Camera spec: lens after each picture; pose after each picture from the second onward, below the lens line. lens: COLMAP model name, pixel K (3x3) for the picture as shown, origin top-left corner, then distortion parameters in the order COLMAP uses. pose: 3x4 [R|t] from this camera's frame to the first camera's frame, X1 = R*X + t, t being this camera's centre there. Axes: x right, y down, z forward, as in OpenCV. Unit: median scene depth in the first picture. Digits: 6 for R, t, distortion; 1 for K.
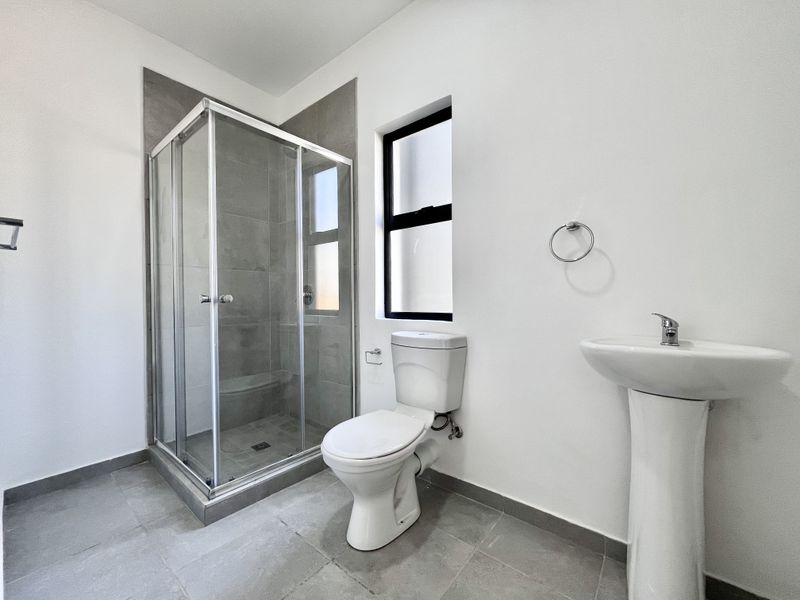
lens RADIAL K [[323.1, 0, 398.7], [0, 323.1, 299.9], [0, 0, 1]] dist [-0.015383, -0.000134]
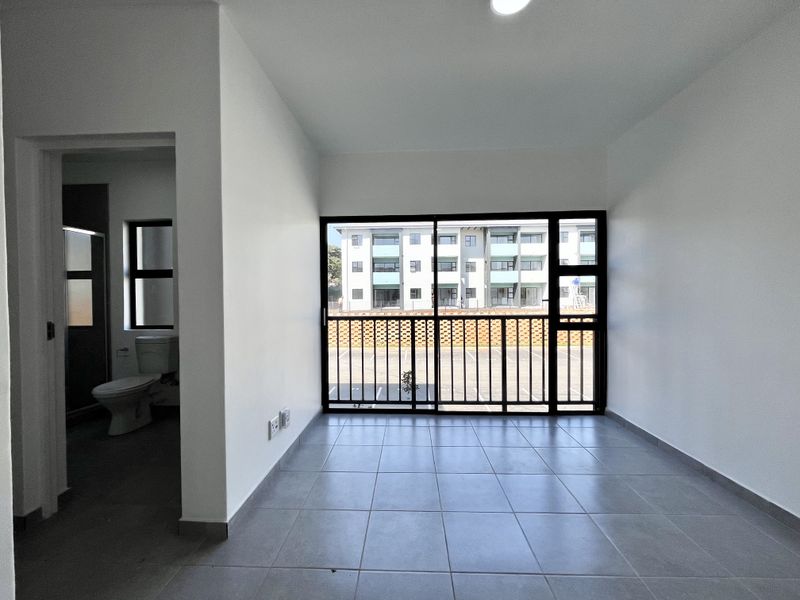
lens RADIAL K [[323.1, 0, 398.0], [0, 323.1, 304.6], [0, 0, 1]] dist [-0.015383, -0.000134]
pose [[0.807874, -0.010409, 0.589263, 0.107012], [0.011009, 0.999936, 0.002570, -0.065806], [-0.589252, 0.004411, 0.807937, -1.249313]]
